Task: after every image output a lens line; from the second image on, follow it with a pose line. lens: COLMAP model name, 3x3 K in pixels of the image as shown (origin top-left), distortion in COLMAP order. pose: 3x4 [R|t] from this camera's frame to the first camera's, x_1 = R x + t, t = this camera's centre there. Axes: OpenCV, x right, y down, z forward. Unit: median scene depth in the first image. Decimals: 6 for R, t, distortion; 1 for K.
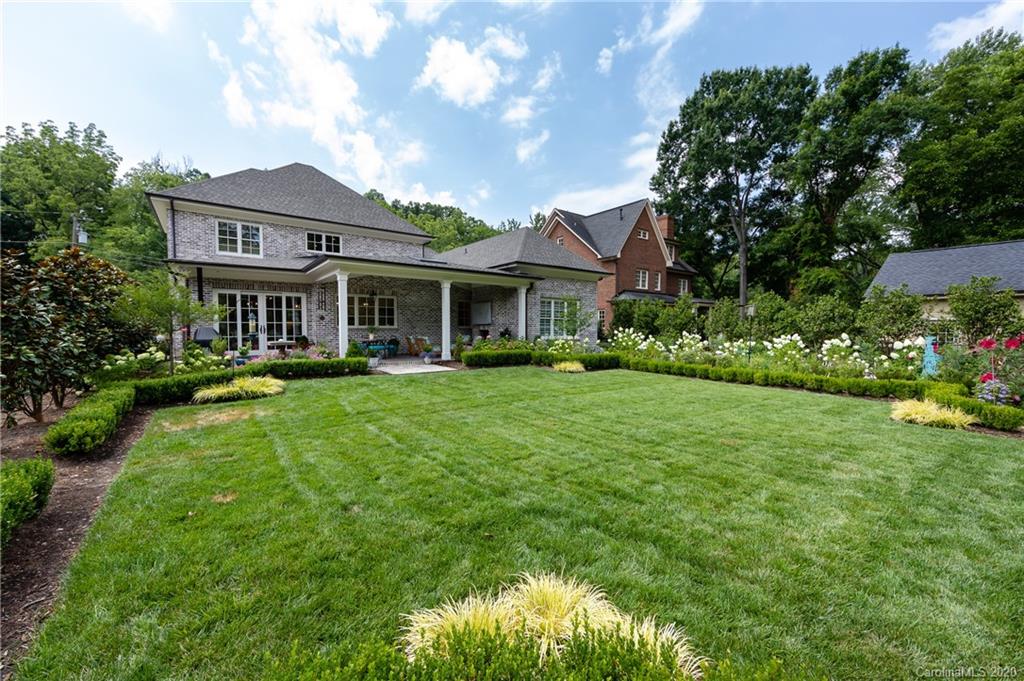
lens RADIAL K [[401.9, 0, 512.9], [0, 401.9, 343.9], [0, 0, 1]] dist [-0.000046, 0.000257]
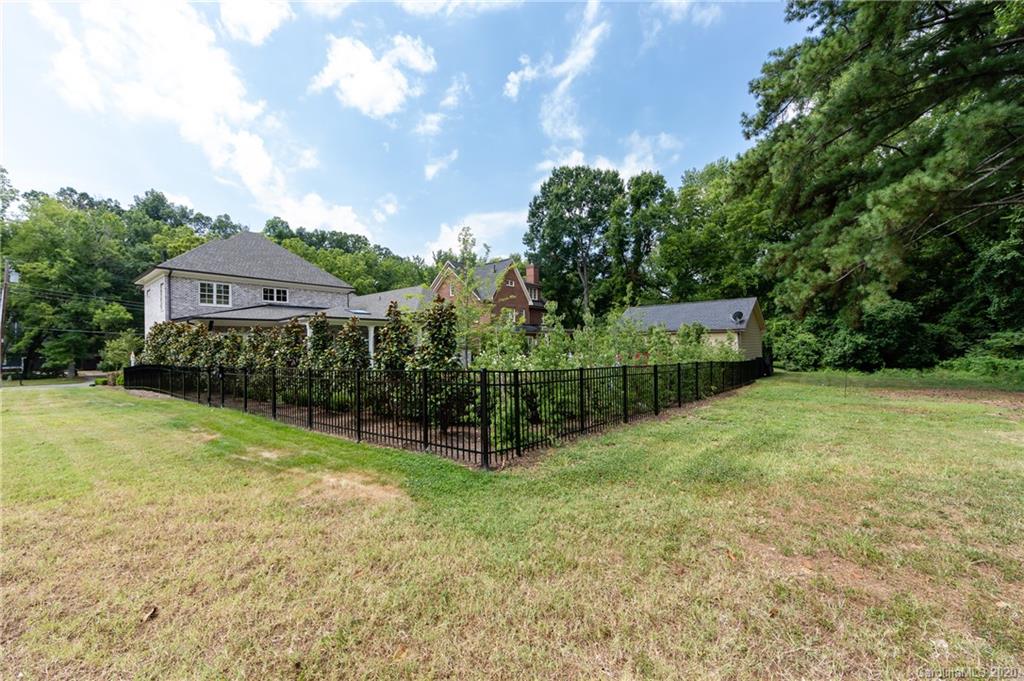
lens RADIAL K [[401.9, 0, 512.9], [0, 401.9, 343.9], [0, 0, 1]] dist [-0.000046, 0.000257]
pose [[0.974860, -0.015720, 0.222263, 0.014343], [0.026728, 0.998556, -0.046609, 0.004386], [-0.221209, 0.051378, 0.973872, -0.311507]]
